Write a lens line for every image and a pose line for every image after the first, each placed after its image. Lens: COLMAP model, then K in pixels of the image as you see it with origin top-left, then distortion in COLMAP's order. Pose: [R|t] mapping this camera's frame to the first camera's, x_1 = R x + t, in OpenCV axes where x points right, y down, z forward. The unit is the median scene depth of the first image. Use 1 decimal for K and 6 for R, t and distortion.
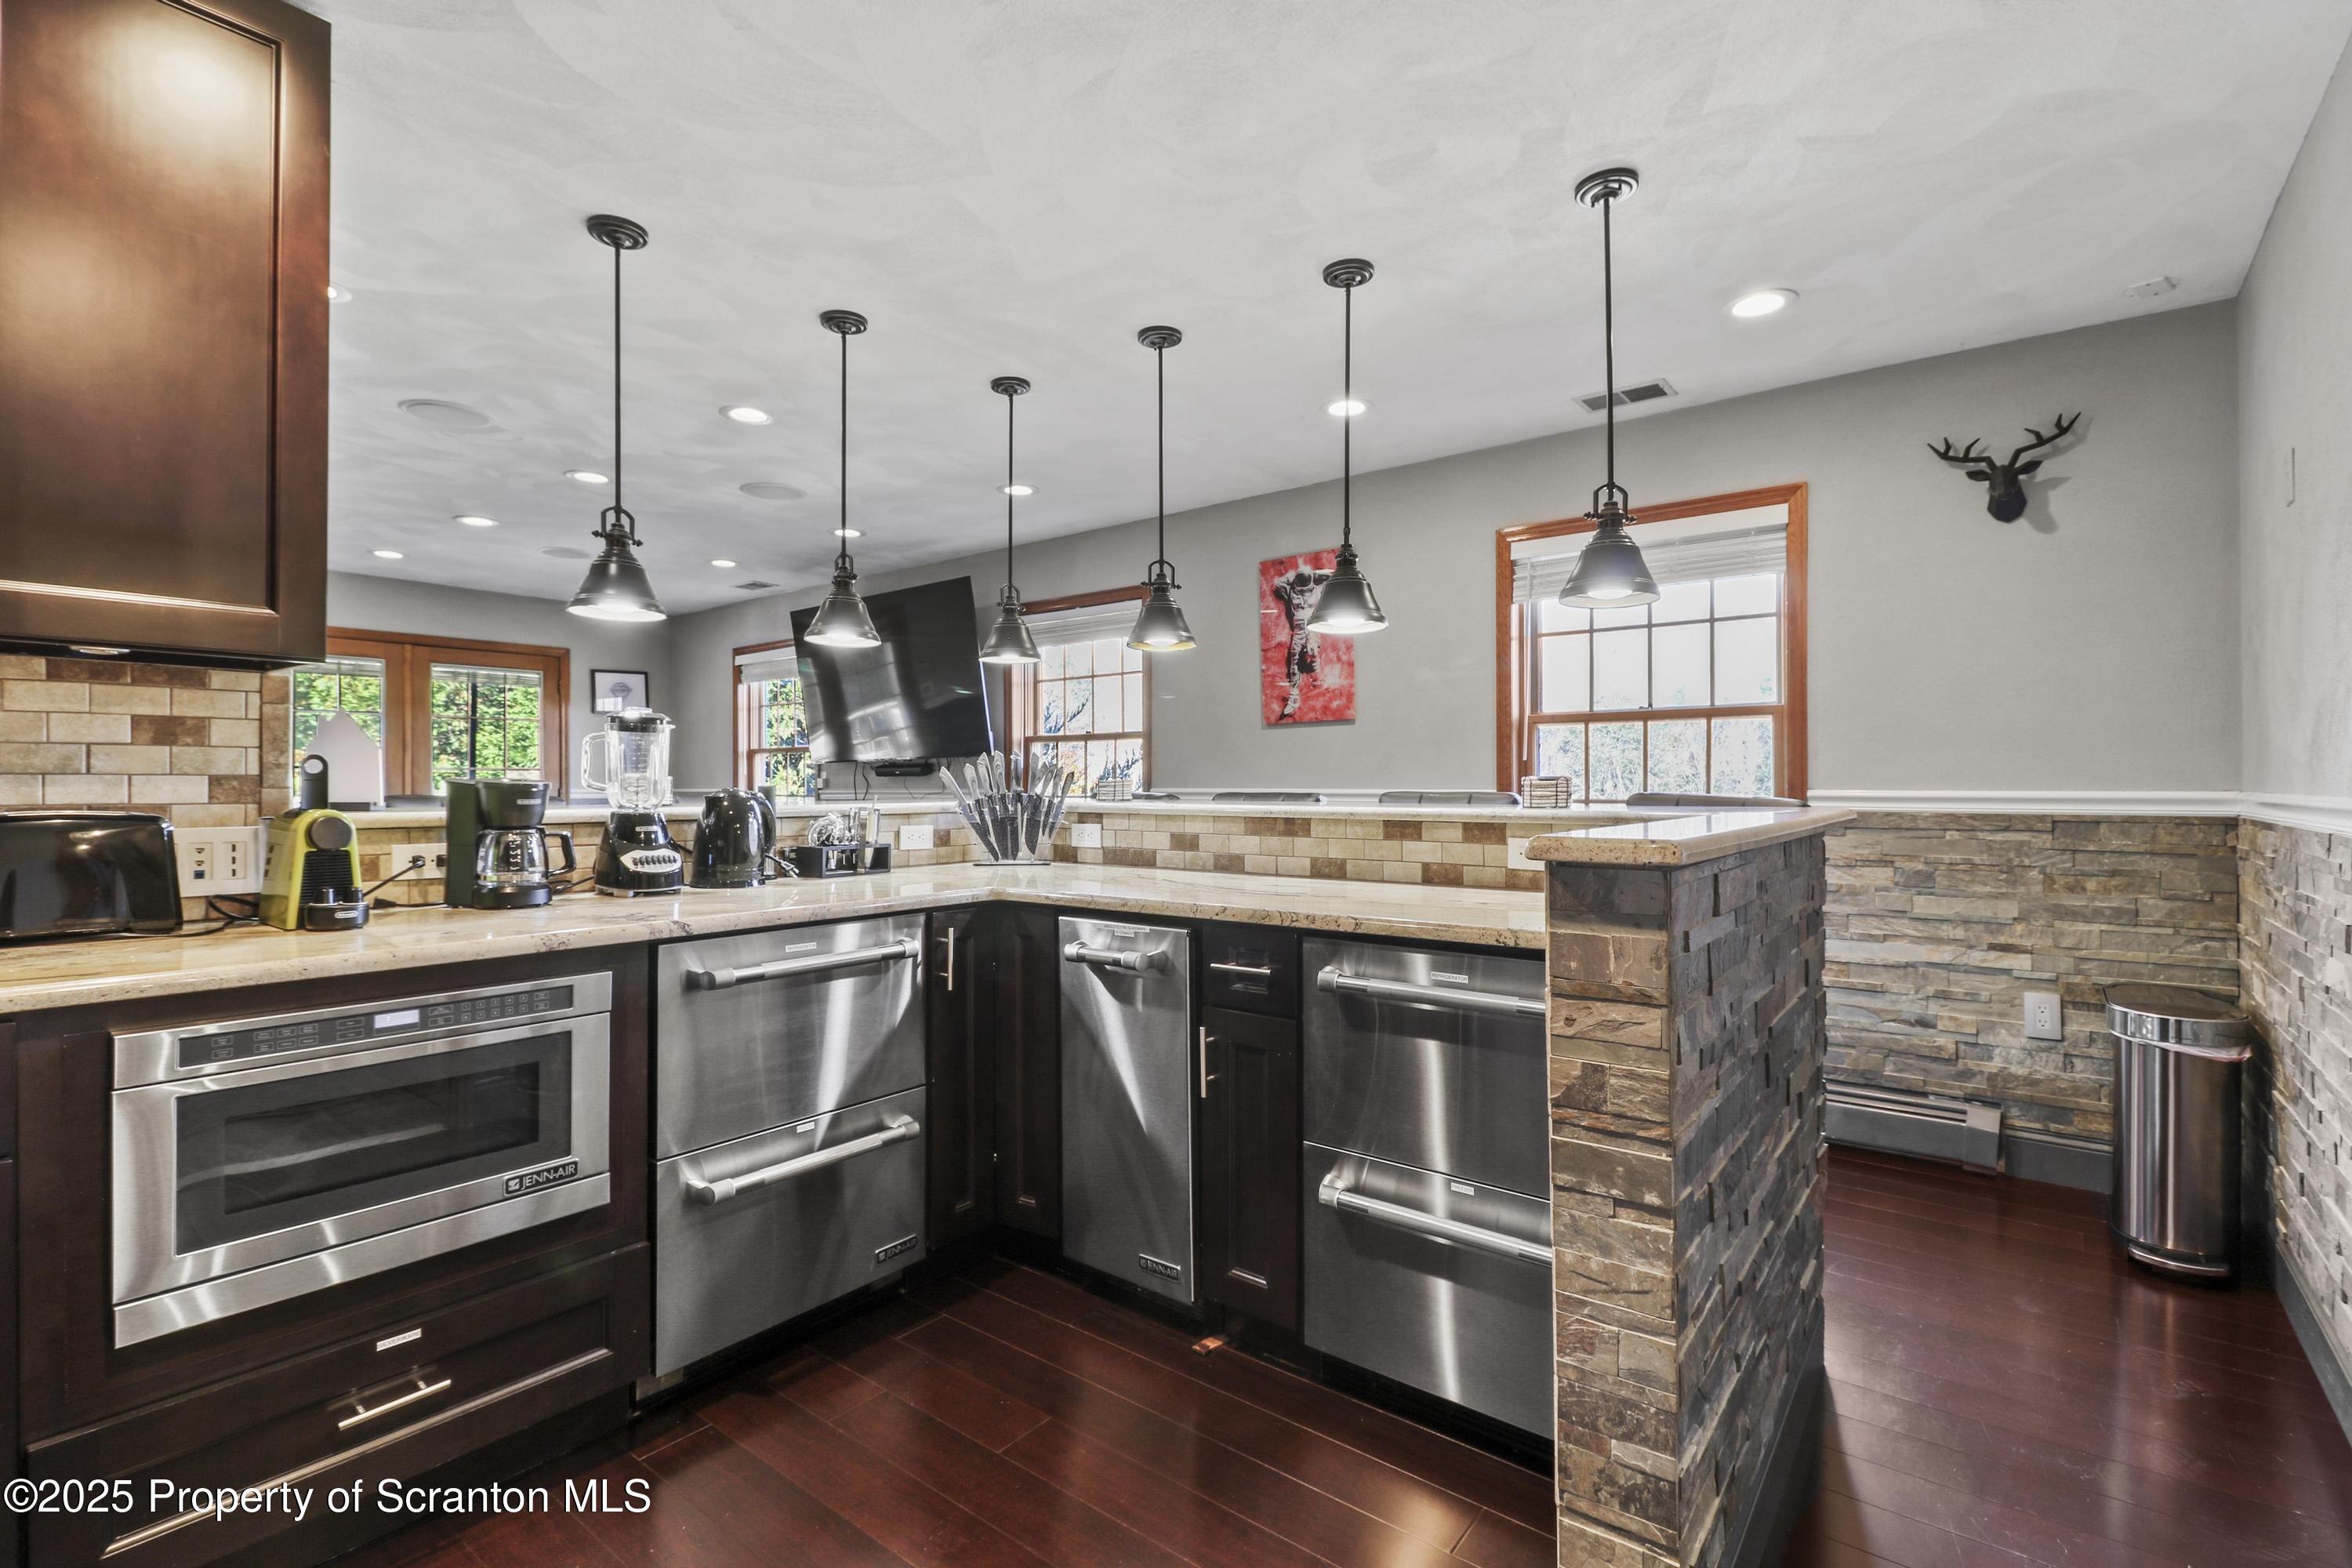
lens RADIAL K [[1082.6, 0, 1175.7], [0, 1082.6, 769.7], [0, 0, 1]] dist [0.004943, -0.000323]
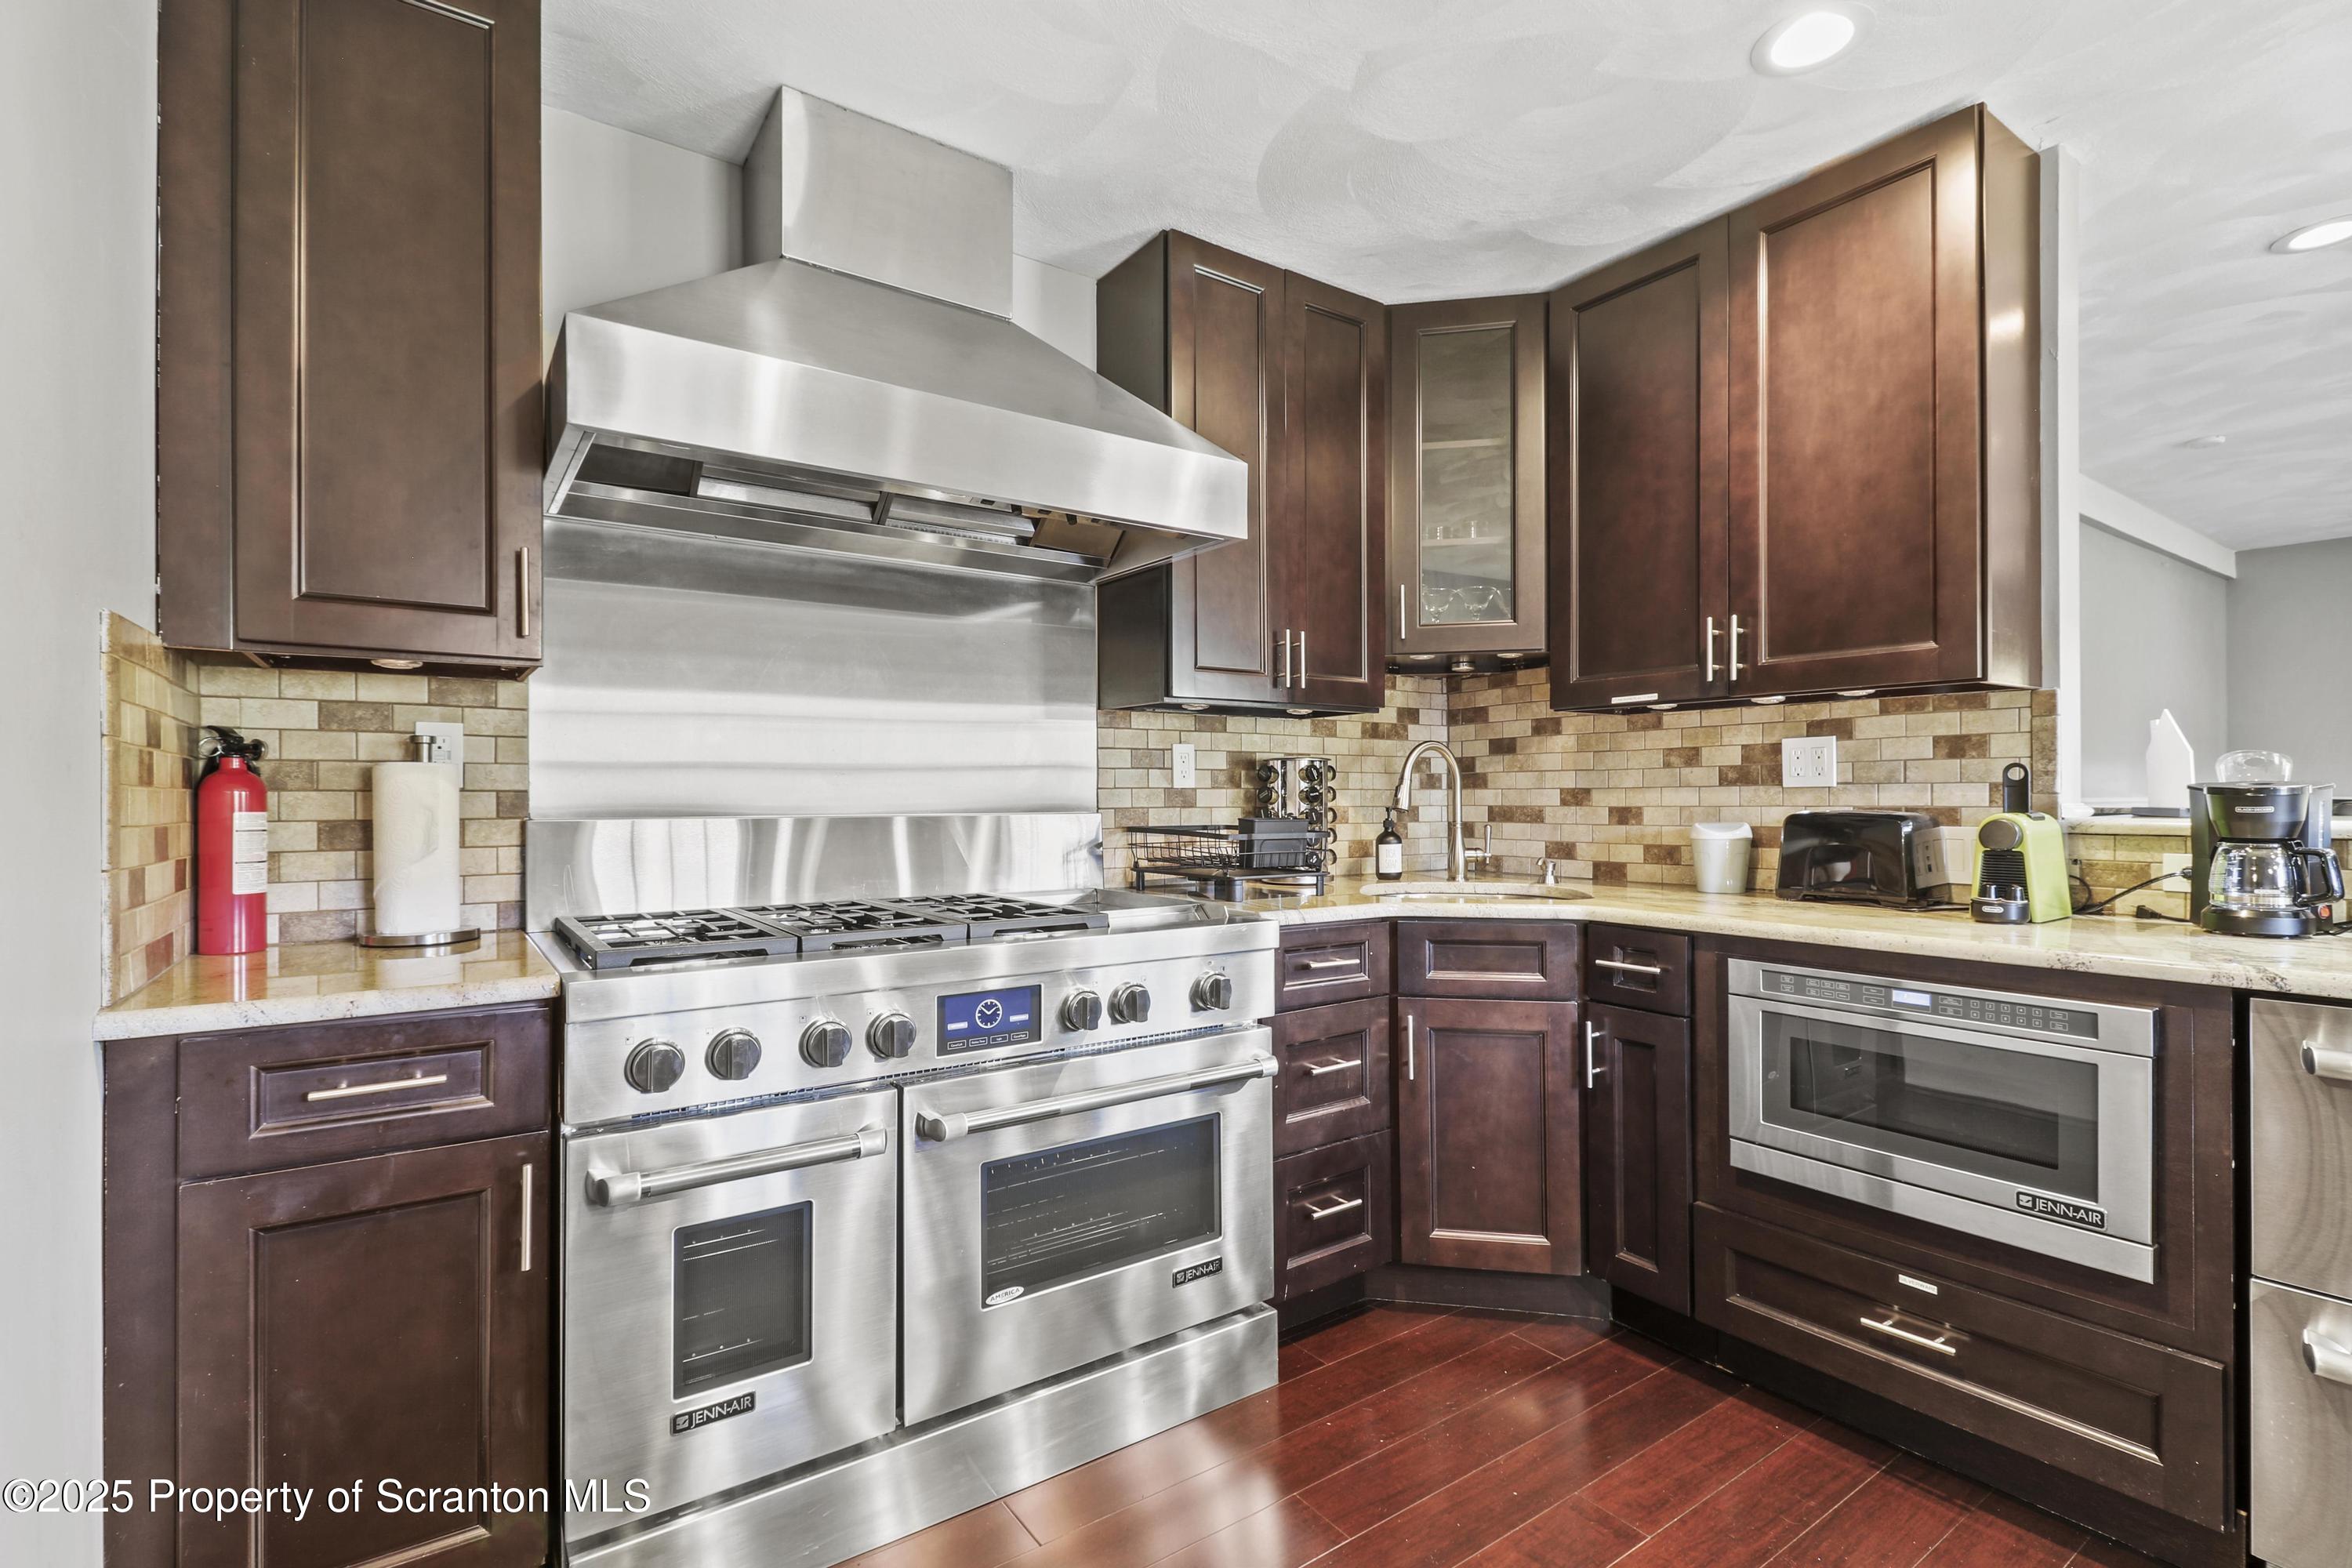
lens RADIAL K [[1082.6, 0, 1176.8], [0, 1082.6, 799.4], [0, 0, 1]] dist [0.004943, -0.000323]
pose [[-0.284996, 0.002193, -0.958526, 0.512988], [0.014929, 0.999886, -0.002151, 0.013531], [0.958412, -0.014923, -0.284996, 0.529052]]
